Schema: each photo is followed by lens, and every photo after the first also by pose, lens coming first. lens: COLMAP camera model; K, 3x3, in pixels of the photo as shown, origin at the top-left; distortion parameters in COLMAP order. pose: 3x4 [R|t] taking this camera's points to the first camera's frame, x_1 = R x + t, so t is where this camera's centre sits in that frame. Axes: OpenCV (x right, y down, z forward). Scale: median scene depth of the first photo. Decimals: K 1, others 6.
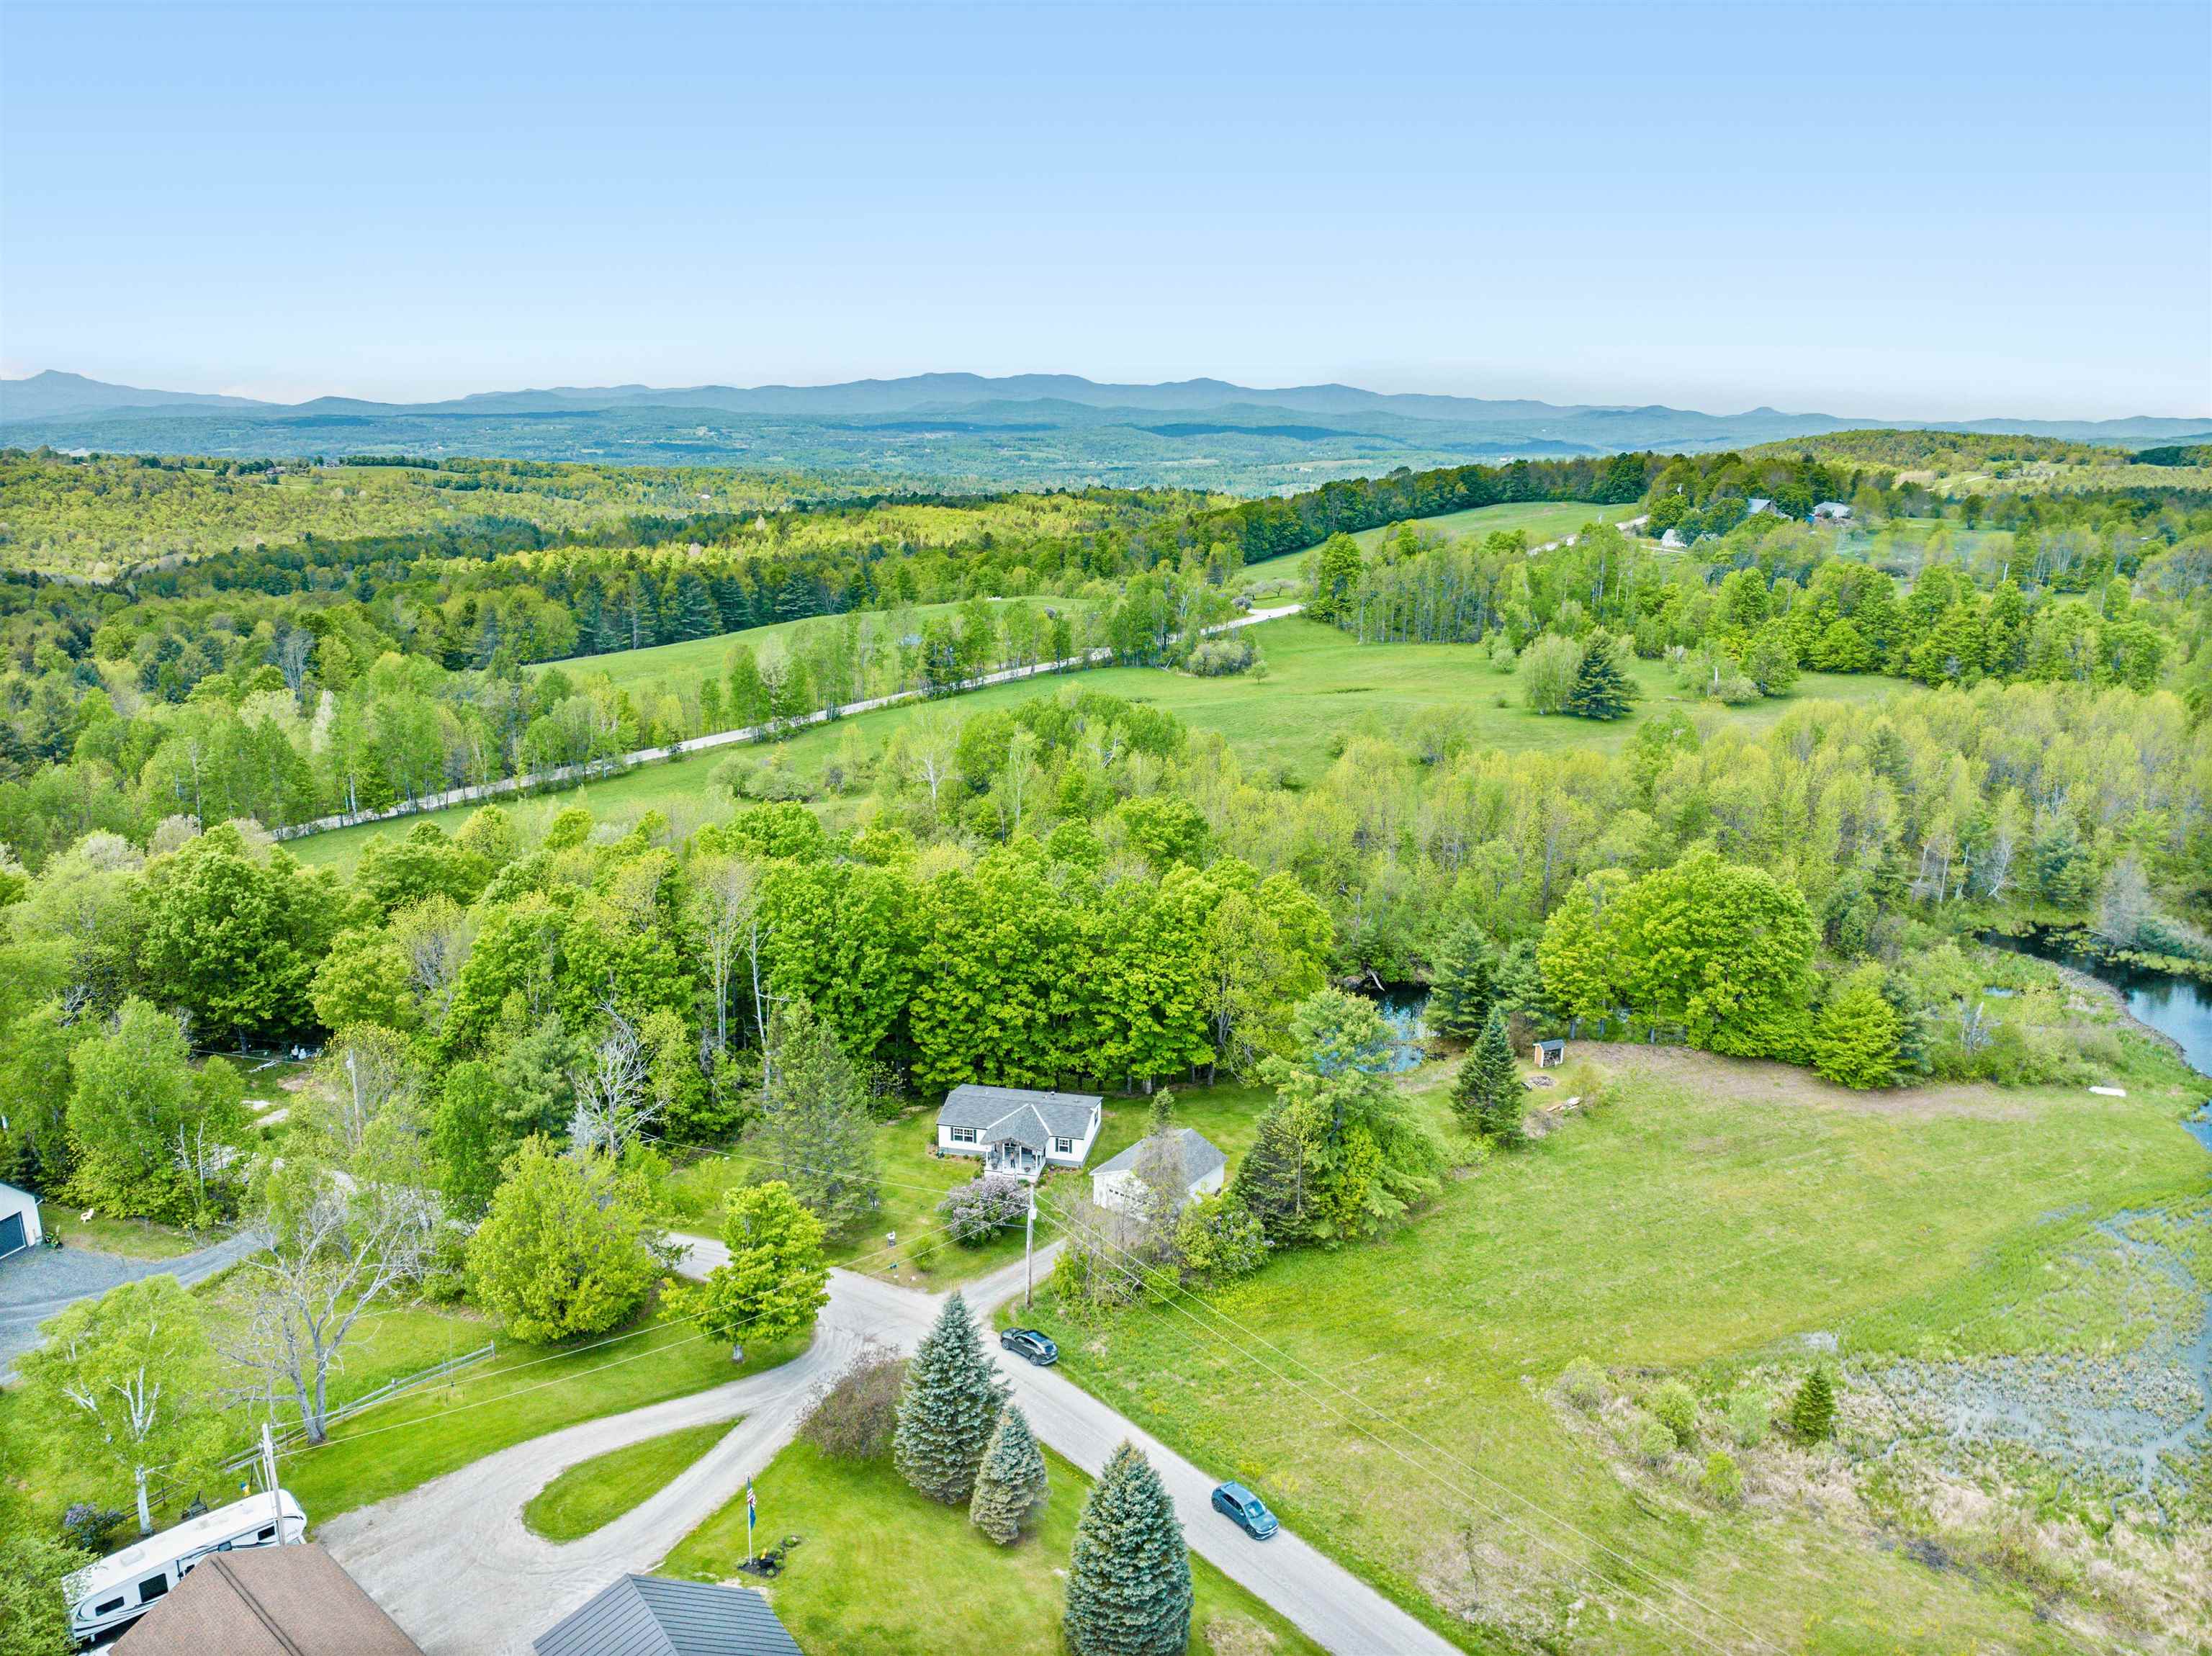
lens RADIAL K [[1555.2, 0, 1101.3], [0, 1555.2, 818.6], [0, 0, 1]] dist [-0.047128, 0.012295]
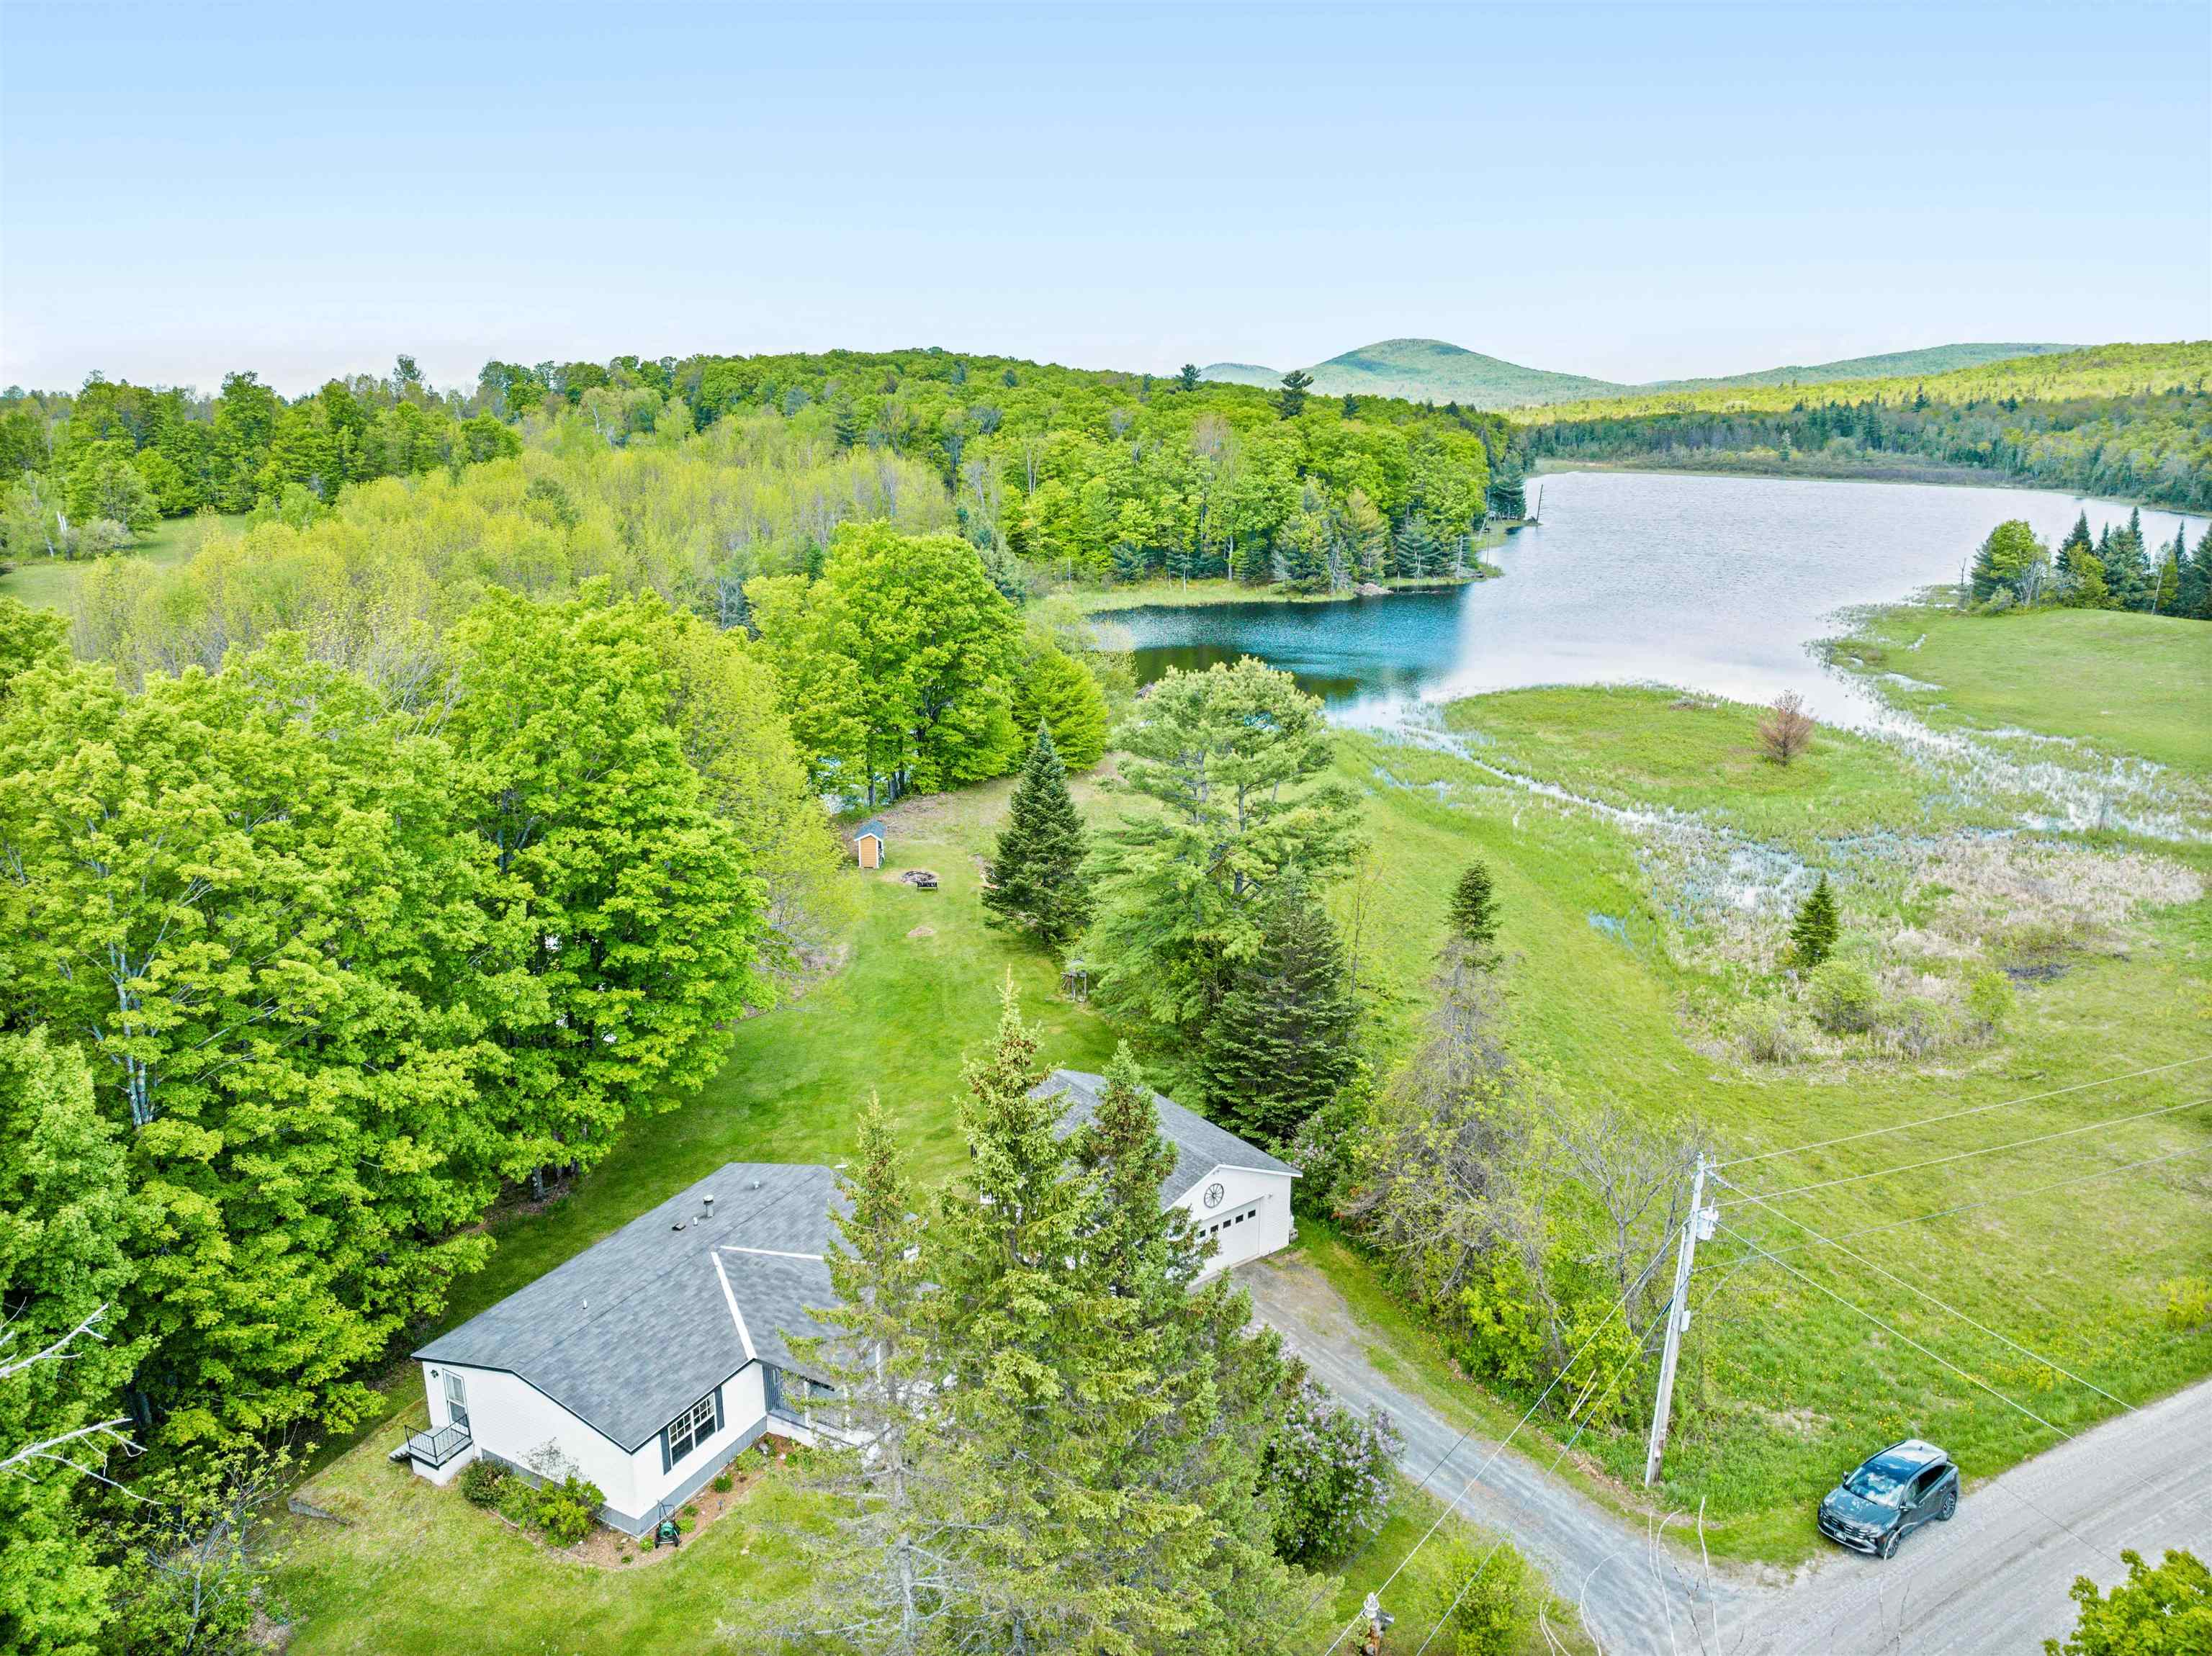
lens RADIAL K [[1555.2, 0, 1098.1], [0, 1555.2, 825.4], [0, 0, 1]] dist [-0.047128, 0.012295]
pose [[0.295802, -0.260280, 0.919106, -0.298445], [0.244722, 0.950702, 0.190467, 0.047875], [-0.923370, 0.168585, 0.344915, 0.752474]]
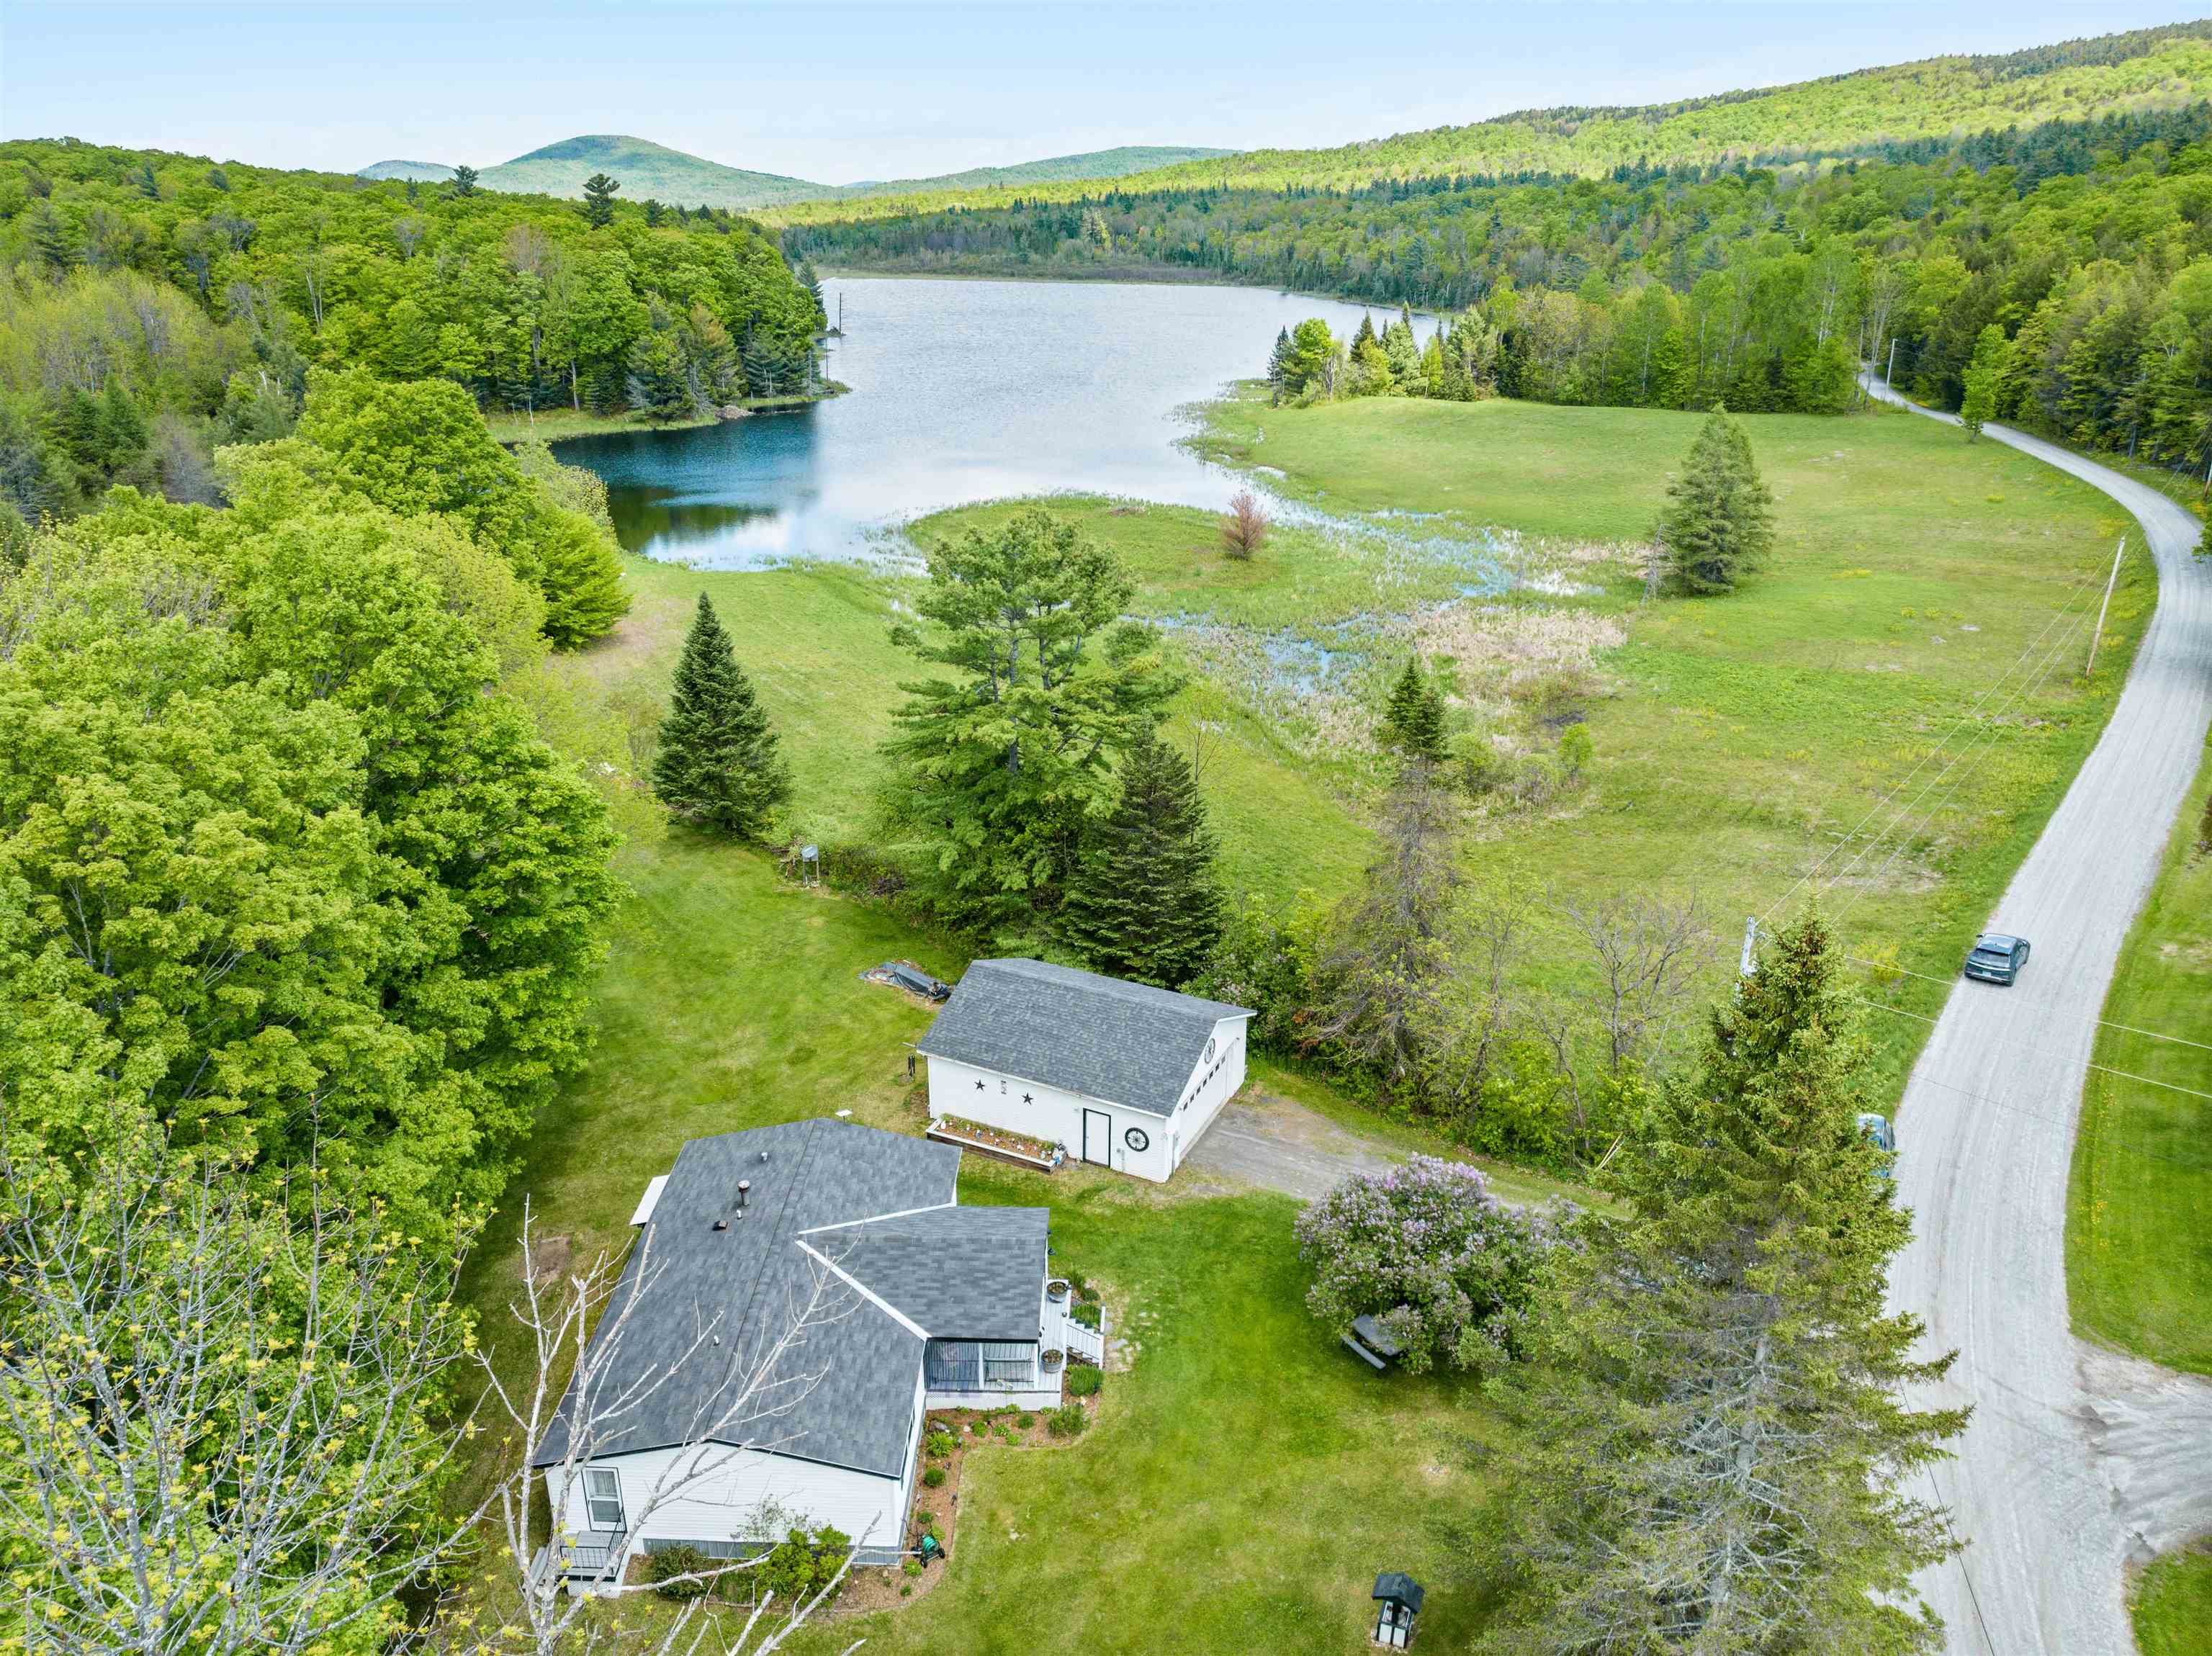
lens RADIAL K [[1555.2, 0, 1107.7], [0, 1555.2, 826.2], [0, 0, 1]] dist [-0.047128, 0.012295]
pose [[-0.184397, -0.375631, 0.908240, -0.288204], [0.236515, 0.879972, 0.411959, 0.003436], [-0.953970, 0.290776, -0.073422, 0.899170]]
